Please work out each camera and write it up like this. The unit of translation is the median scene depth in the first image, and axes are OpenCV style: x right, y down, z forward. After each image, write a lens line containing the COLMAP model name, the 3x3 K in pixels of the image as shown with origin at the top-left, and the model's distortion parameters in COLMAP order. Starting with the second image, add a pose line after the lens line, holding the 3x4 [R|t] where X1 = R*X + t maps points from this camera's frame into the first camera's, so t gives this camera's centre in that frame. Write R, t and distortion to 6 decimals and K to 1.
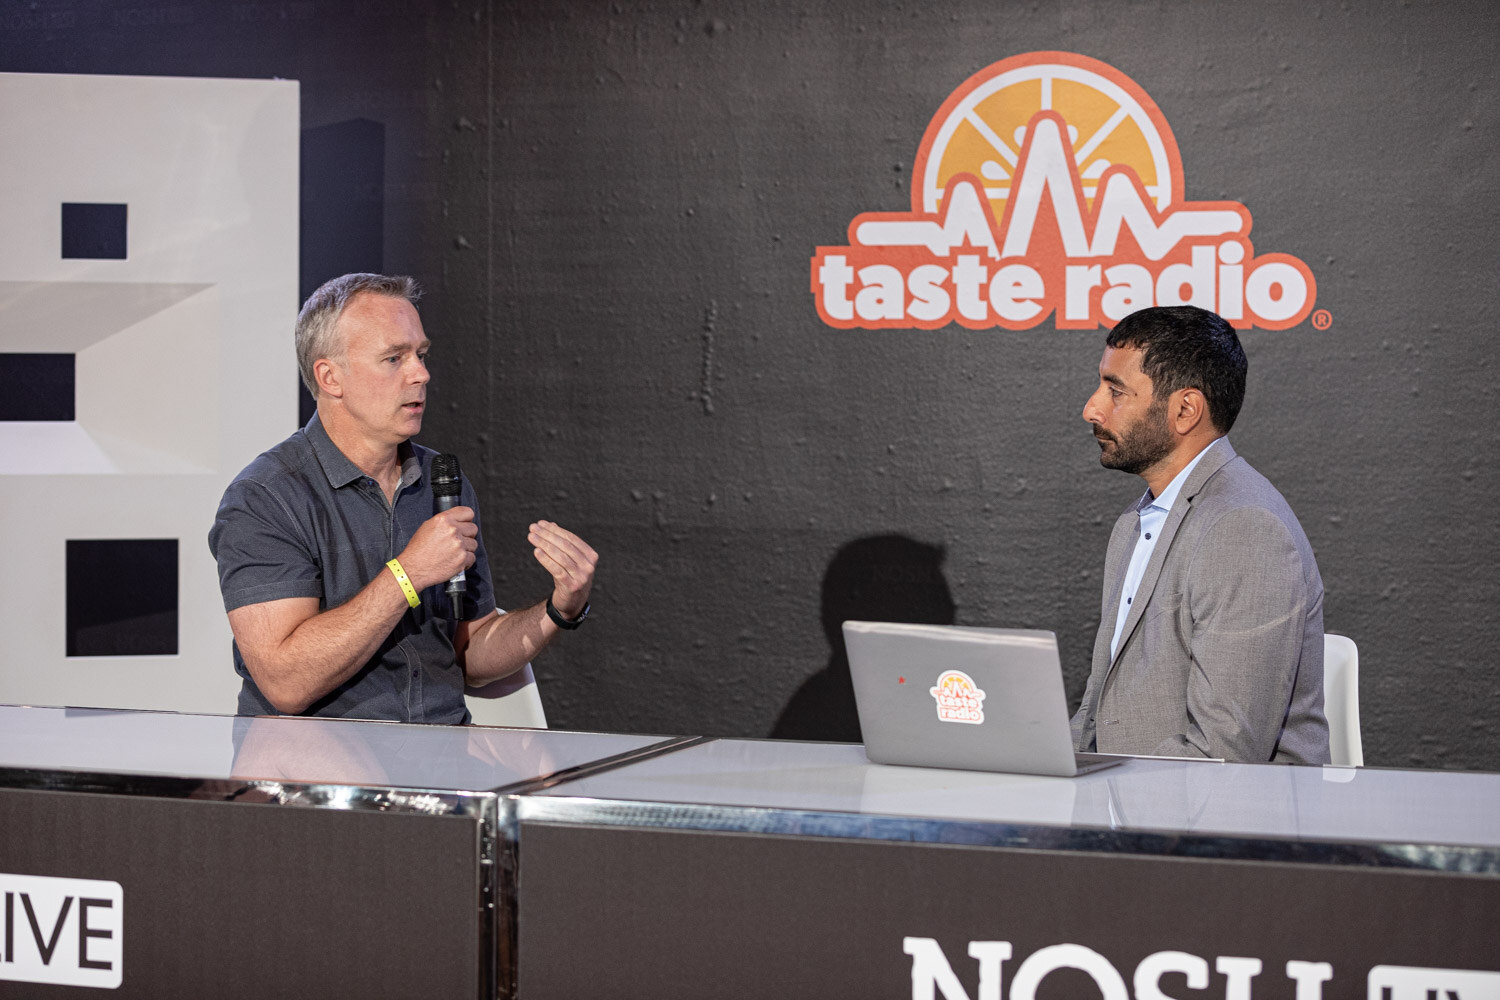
lens RADIAL K [[3788.8, 0, 760.8], [0, 3788.8, 507.8], [0, 0, 1]] dist [-0.038854, 0.000000]
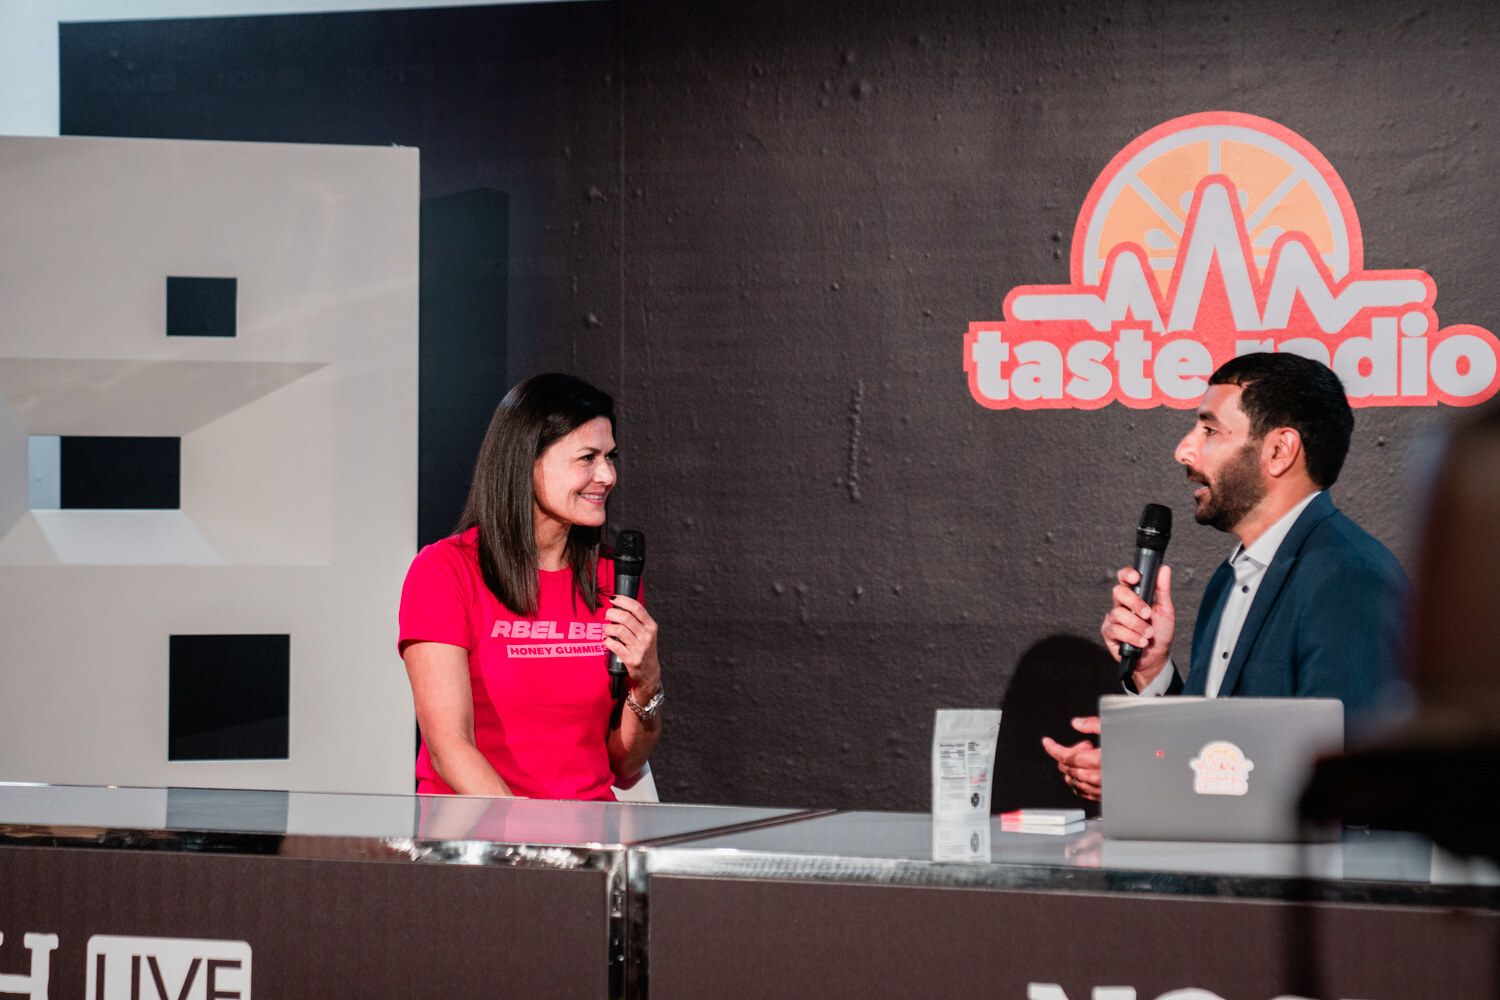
lens RADIAL K [[4719.6, 0, 746.2], [0, 4719.6, 490.8], [0, 0, 1]] dist [0.350079, 0.000000]
pose [[0.998957, -0.002014, -0.045609, 0.012788], [0.000088, 0.999109, -0.042195, 0.022189], [0.045653, 0.042147, 0.998068, -0.168880]]
